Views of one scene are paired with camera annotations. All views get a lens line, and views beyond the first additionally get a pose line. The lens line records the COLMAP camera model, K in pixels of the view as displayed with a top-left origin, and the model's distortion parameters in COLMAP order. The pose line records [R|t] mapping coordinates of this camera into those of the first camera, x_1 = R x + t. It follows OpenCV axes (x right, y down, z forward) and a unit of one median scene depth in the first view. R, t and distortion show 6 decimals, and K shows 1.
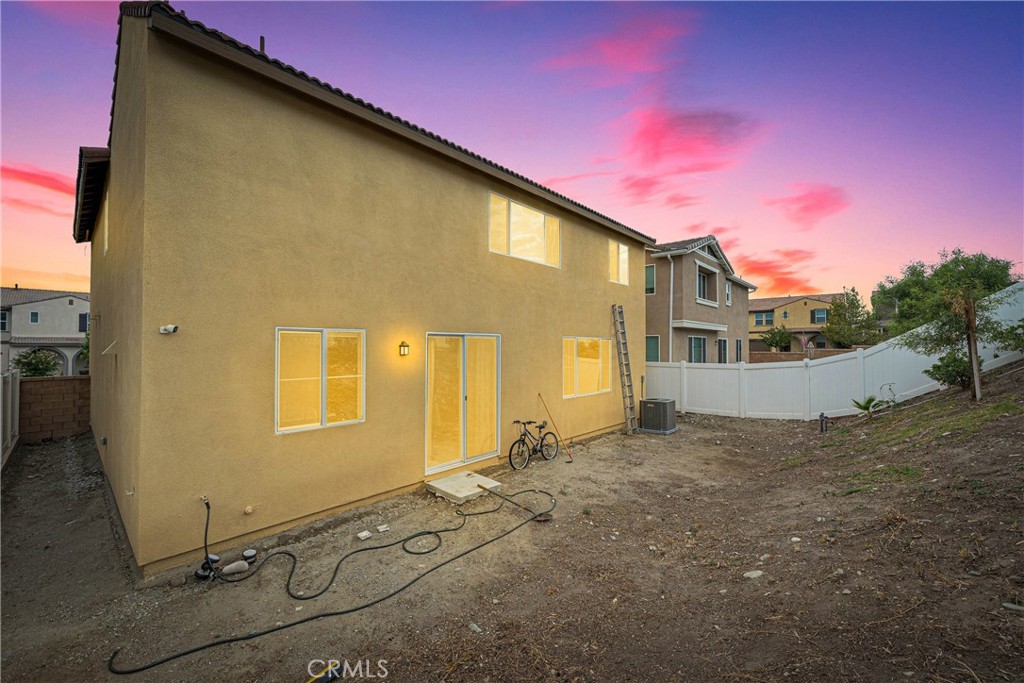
lens RADIAL K [[422.2, 0, 514.5], [0, 422.2, 340.1], [0, 0, 1]] dist [-0.002436, 0.001300]
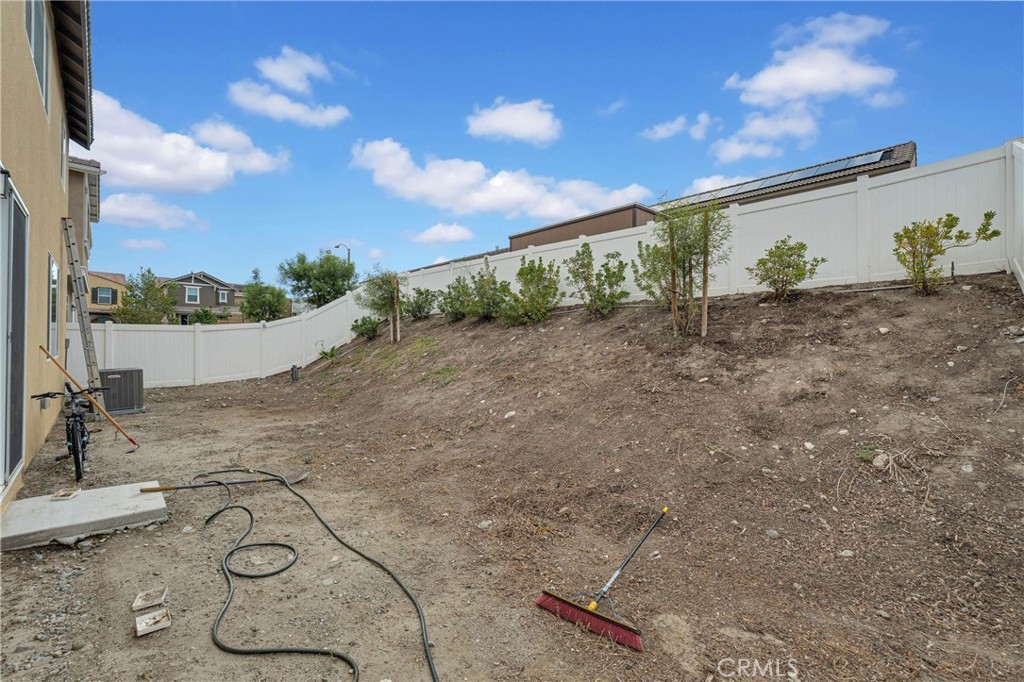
lens RADIAL K [[422.2, 0, 514.8], [0, 422.2, 348.3], [0, 0, 1]] dist [-0.002436, 0.001300]
pose [[0.028497, -0.011672, 0.999526, -0.370698], [-0.009605, 0.999882, 0.011950, 0.095404], [-0.999548, -0.009941, 0.028382, 0.321126]]
